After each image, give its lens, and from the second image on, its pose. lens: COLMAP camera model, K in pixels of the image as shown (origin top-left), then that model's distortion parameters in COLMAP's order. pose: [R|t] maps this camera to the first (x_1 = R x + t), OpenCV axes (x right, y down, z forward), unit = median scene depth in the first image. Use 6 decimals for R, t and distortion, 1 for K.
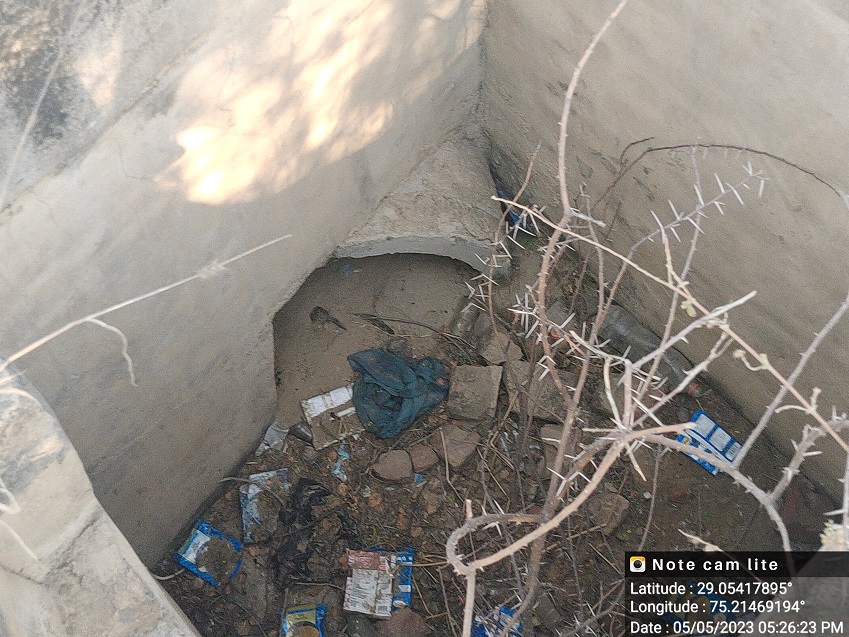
lens RADIAL K [[1379.1, 0, 424.5], [0, 1379.1, 318.5], [0, 0, 1]] dist [-0.041535, 0.010802]
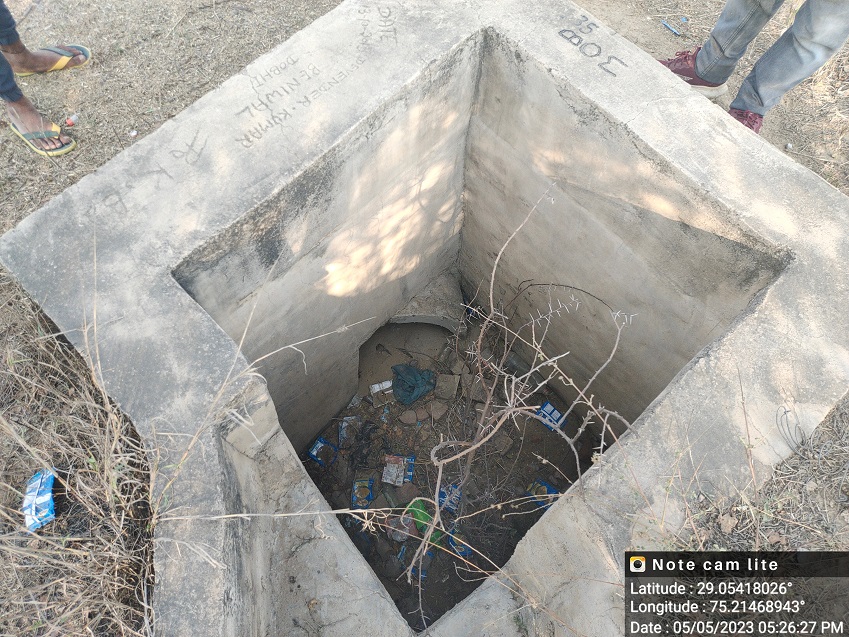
lens RADIAL K [[698.5, 0, 444.6], [0, 698.5, 318.9], [0, 0, 1]] dist [0.010094, 0.000585]
pose [[0.997287, 0.067757, 0.028762, -0.008813], [-0.066516, 0.996897, -0.042102, -0.009121], [-0.031525, 0.040075, 0.998699, -0.154418]]
